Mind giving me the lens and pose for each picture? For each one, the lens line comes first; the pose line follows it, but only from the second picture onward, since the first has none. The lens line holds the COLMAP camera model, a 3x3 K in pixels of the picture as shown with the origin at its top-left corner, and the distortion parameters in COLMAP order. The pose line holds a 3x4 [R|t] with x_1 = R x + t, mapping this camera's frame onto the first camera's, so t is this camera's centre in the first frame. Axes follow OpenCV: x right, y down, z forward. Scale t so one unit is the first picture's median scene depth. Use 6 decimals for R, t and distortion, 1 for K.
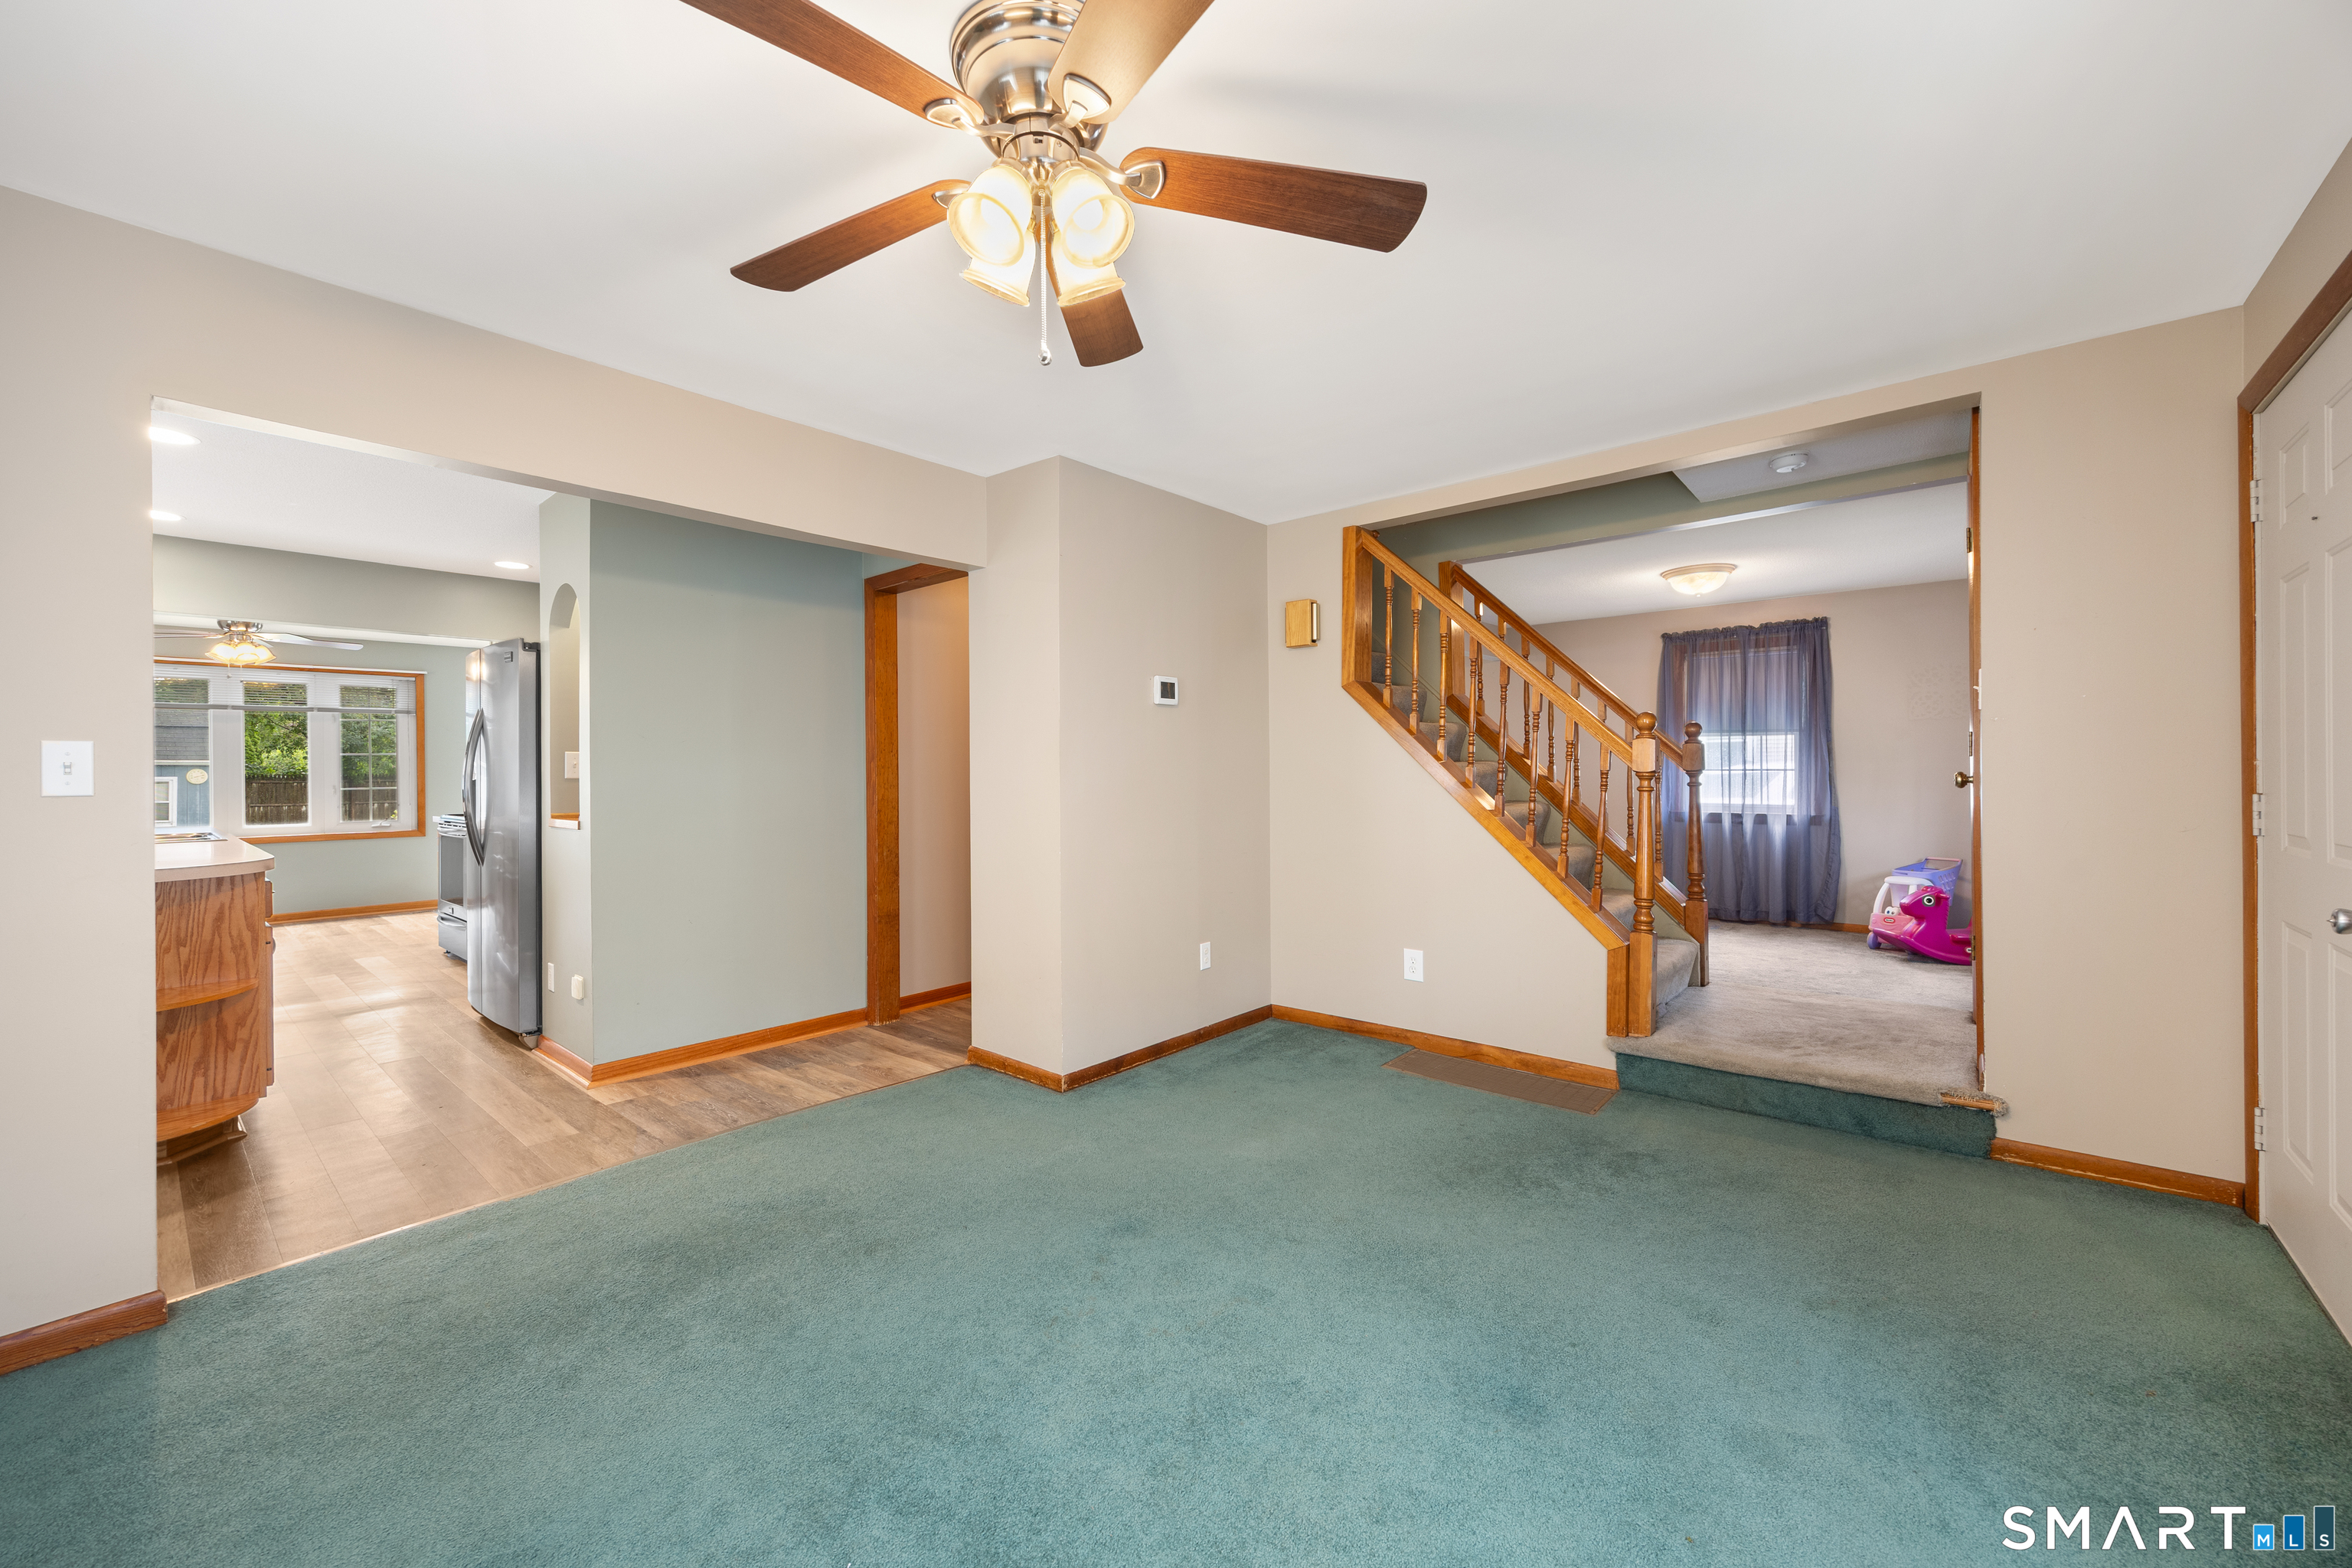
lens RADIAL K [[923.6, 0, 1175.1], [0, 923.6, 788.5], [0, 0, 1]] dist [0.007336, -0.000143]
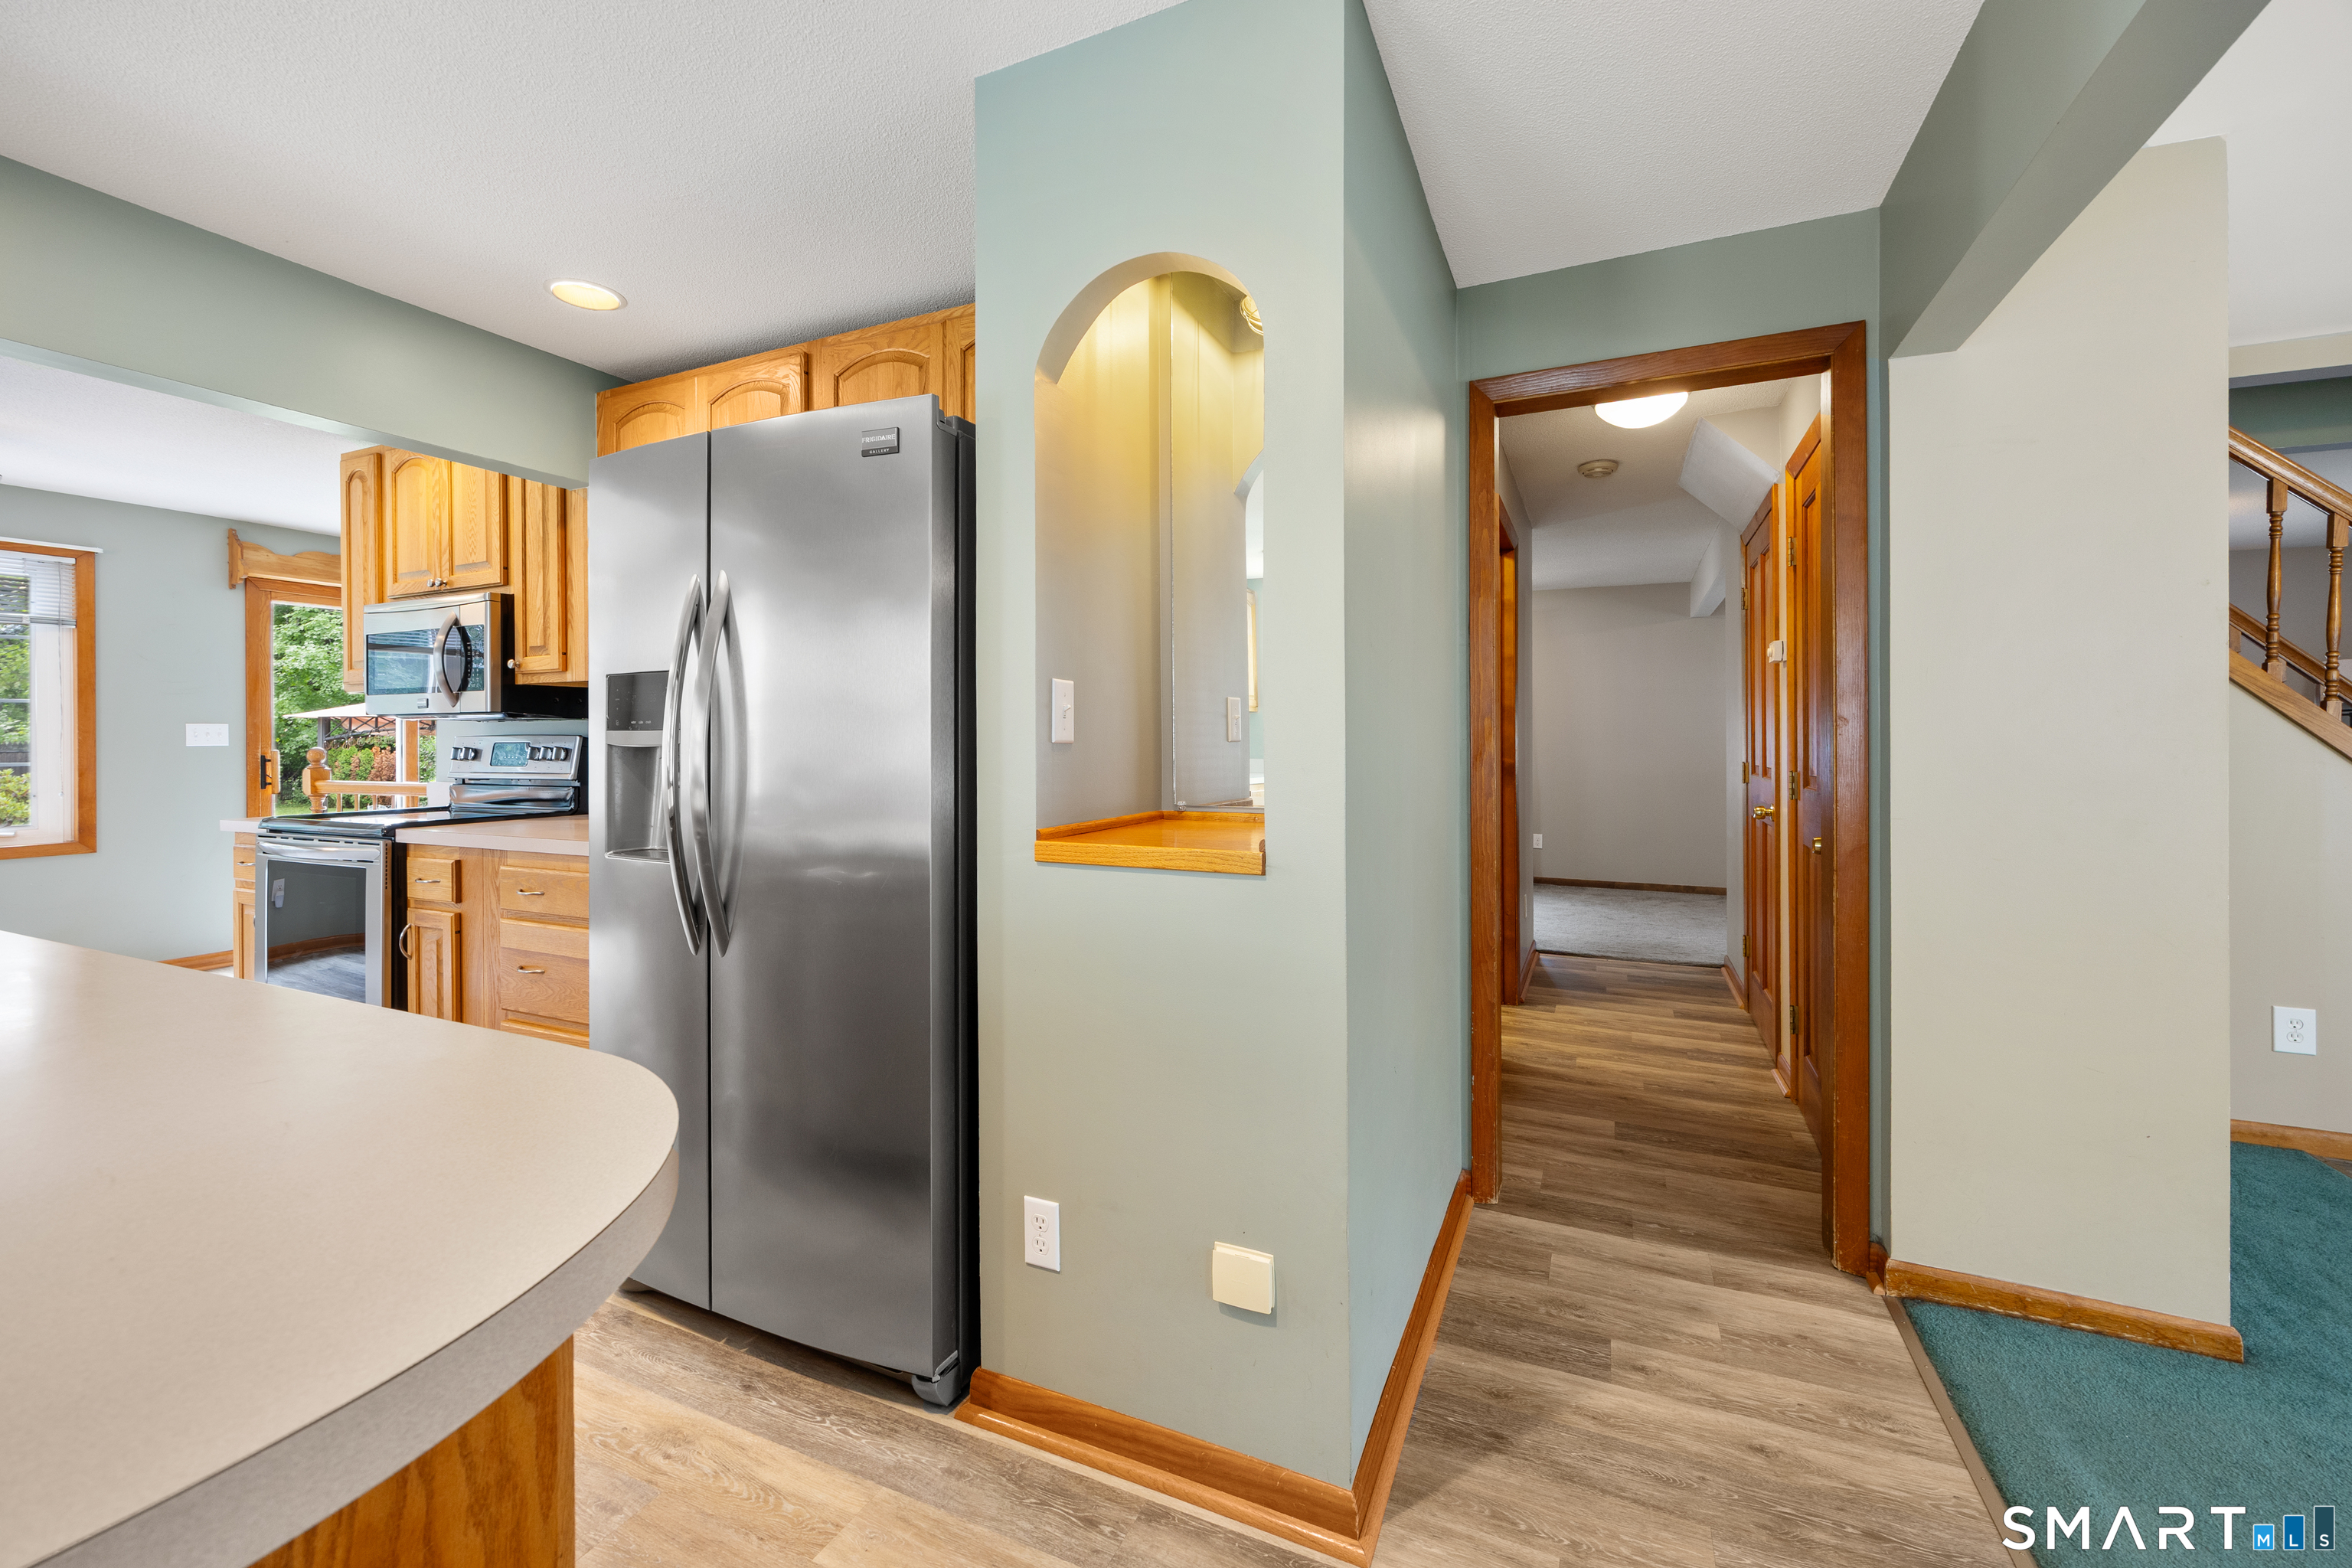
lens RADIAL K [[923.6, 0, 1182.7], [0, 923.6, 768.3], [0, 0, 1]] dist [0.007336, -0.000143]
pose [[0.954926, -0.002891, 0.296831, -0.769463], [-0.000762, 0.999925, 0.012189, -0.011048], [-0.296844, -0.011866, 0.954852, 0.616033]]
